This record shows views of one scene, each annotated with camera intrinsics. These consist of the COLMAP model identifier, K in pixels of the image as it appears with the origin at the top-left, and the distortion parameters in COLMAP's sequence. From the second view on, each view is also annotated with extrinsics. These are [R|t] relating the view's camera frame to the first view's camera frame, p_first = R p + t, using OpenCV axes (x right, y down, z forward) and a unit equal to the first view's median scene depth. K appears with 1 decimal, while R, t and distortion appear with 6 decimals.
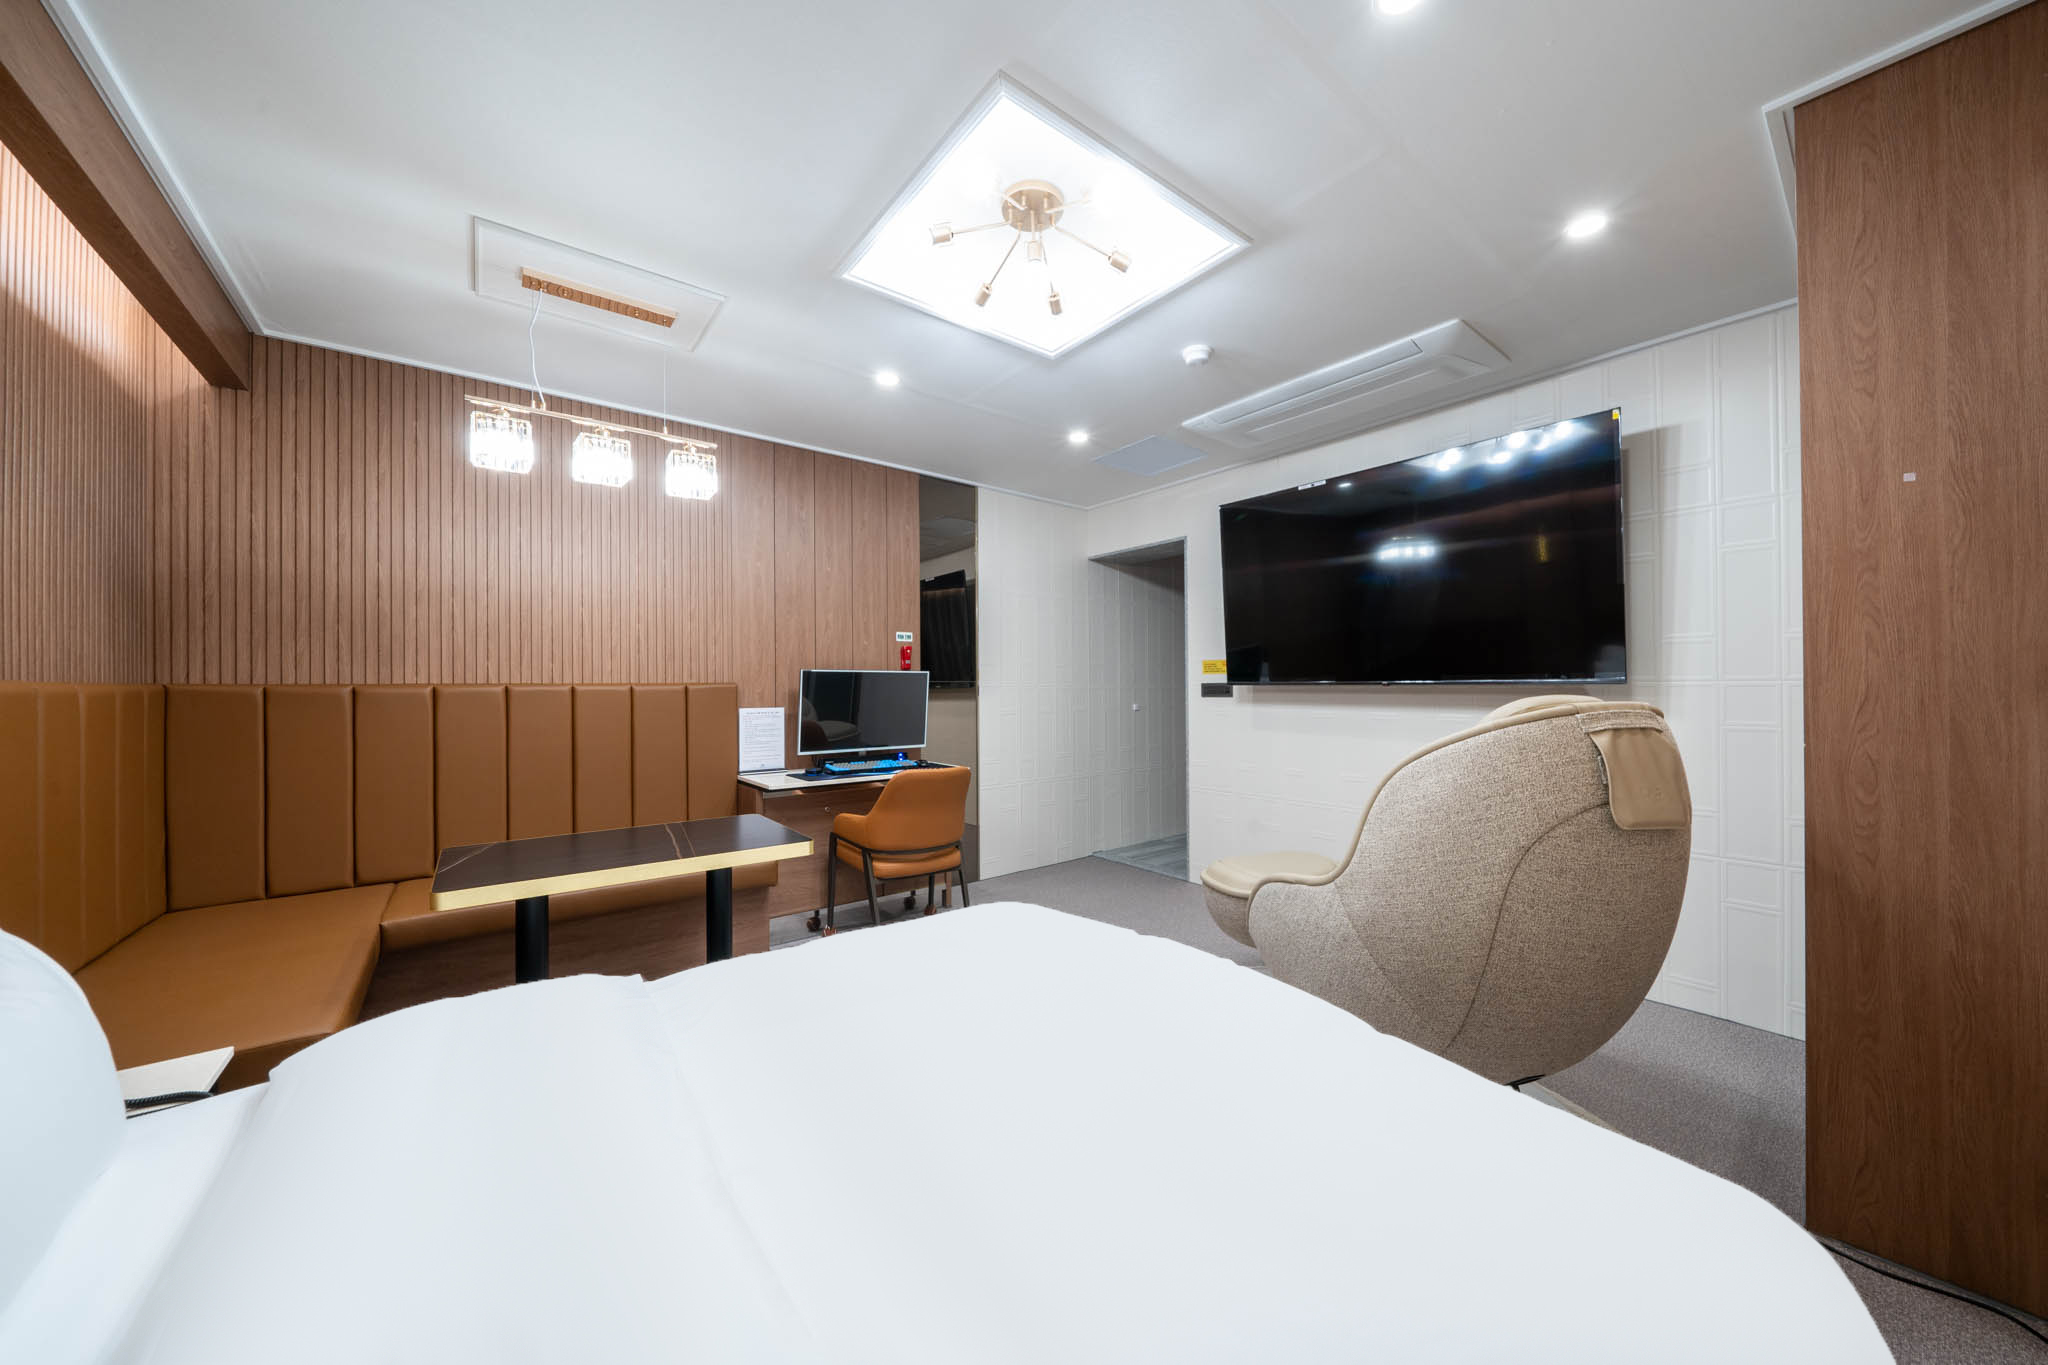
lens RADIAL K [[700.5, 0, 1033.2], [0, 700.5, 684.4], [0, 0, 1]] dist [-0.000961, 0.000074]
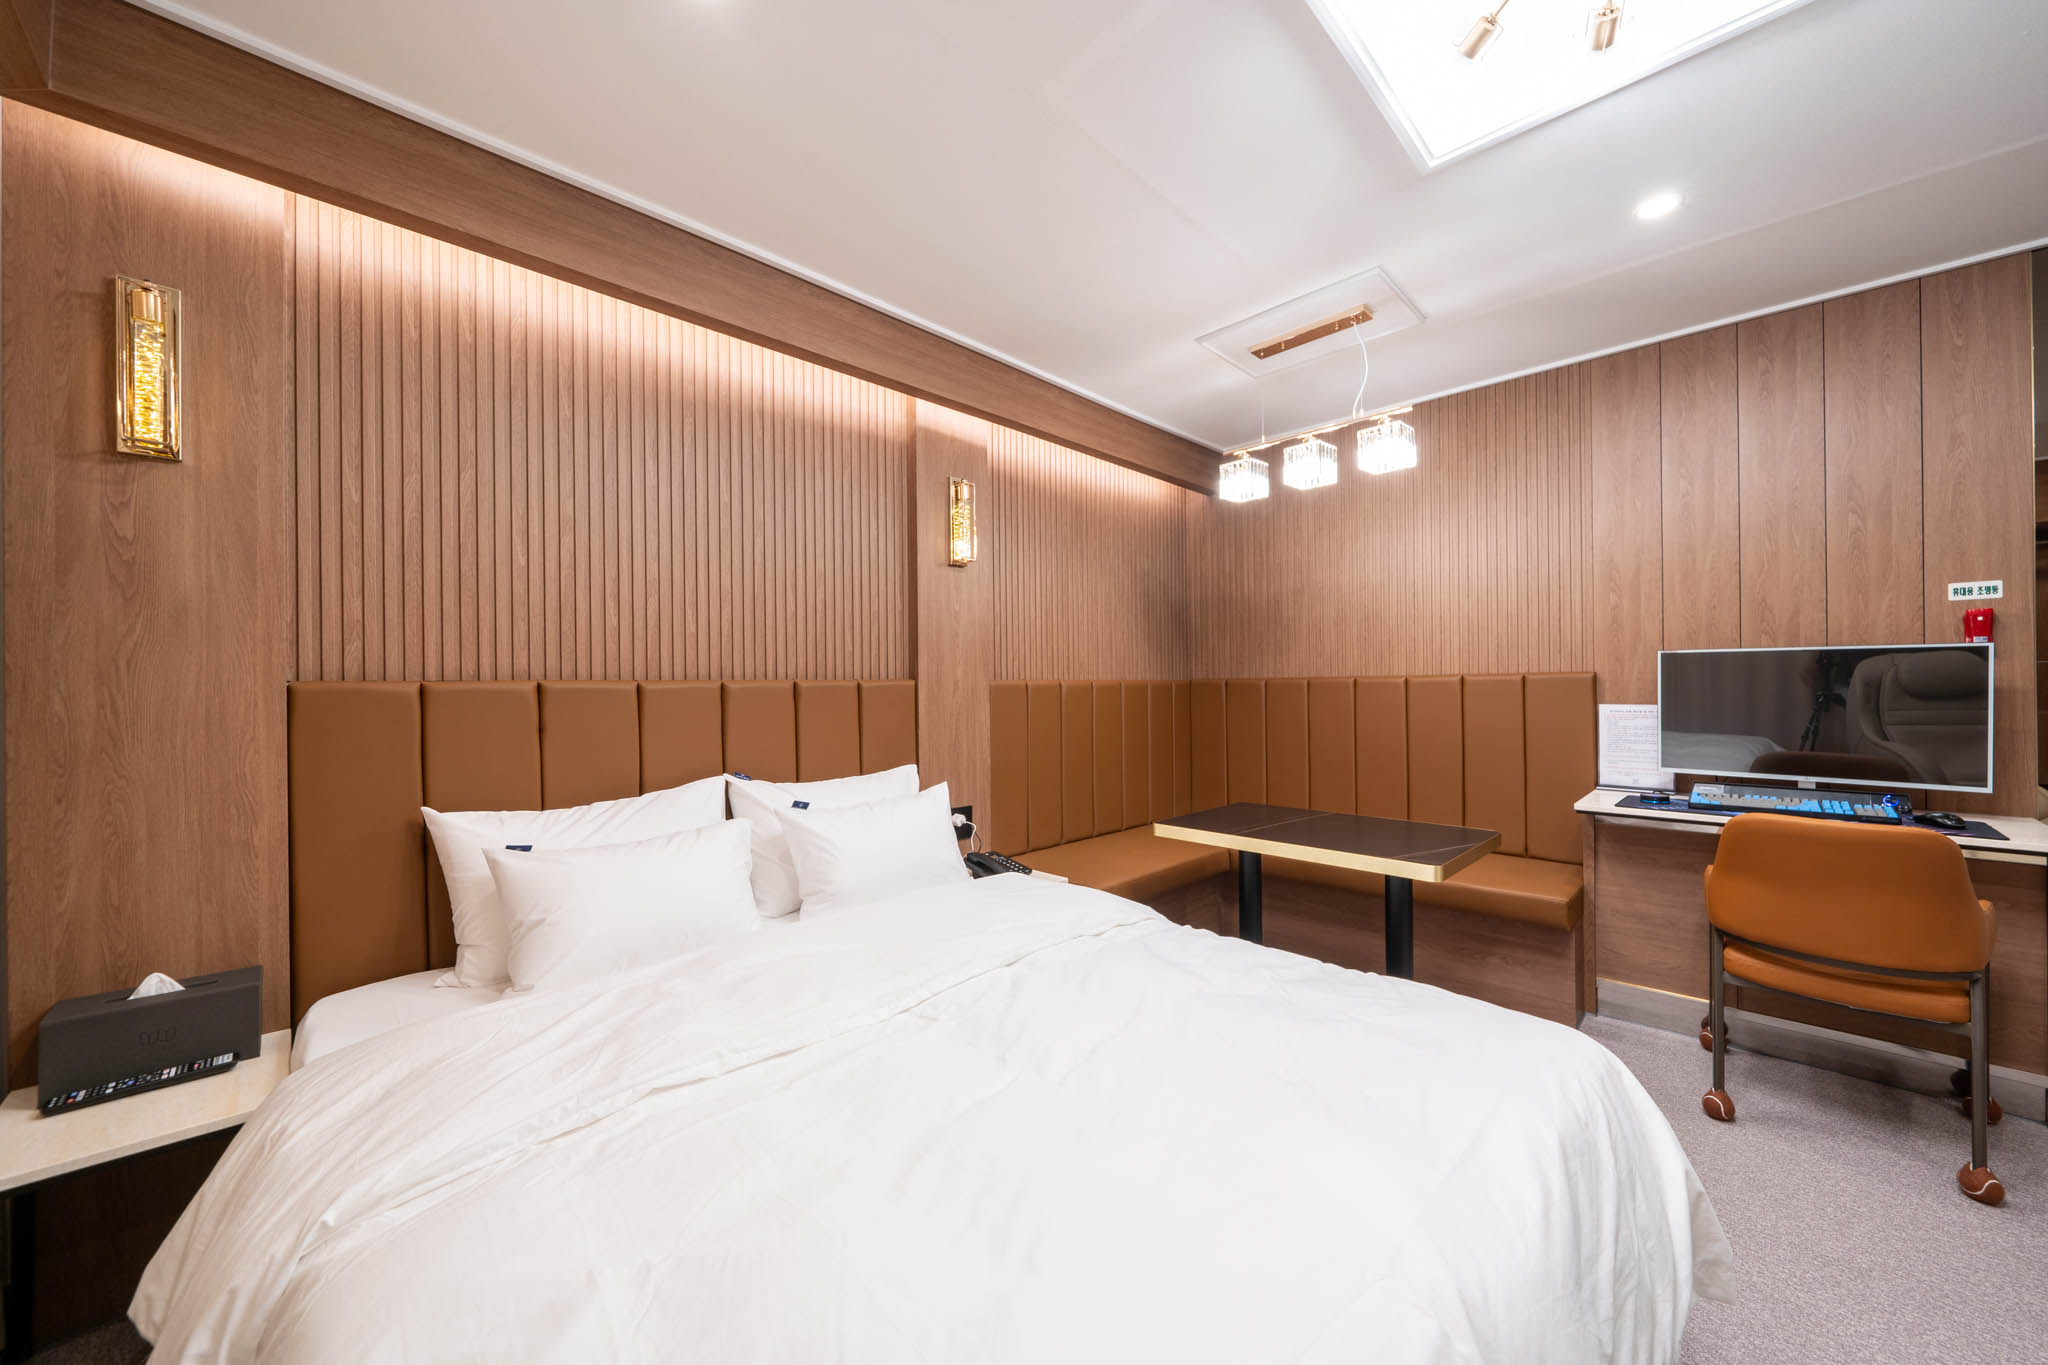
lens RADIAL K [[743.2, 0, 1024.0], [0, 743.2, 682.5], [0, 0, 1]] dist [-0.000980, -0.000087]
pose [[0.178850, 0.005340, -0.983862, 0.323024], [0.006537, 0.999957, 0.006615, 0.000564], [0.983855, -0.007615, 0.178807, 0.258730]]
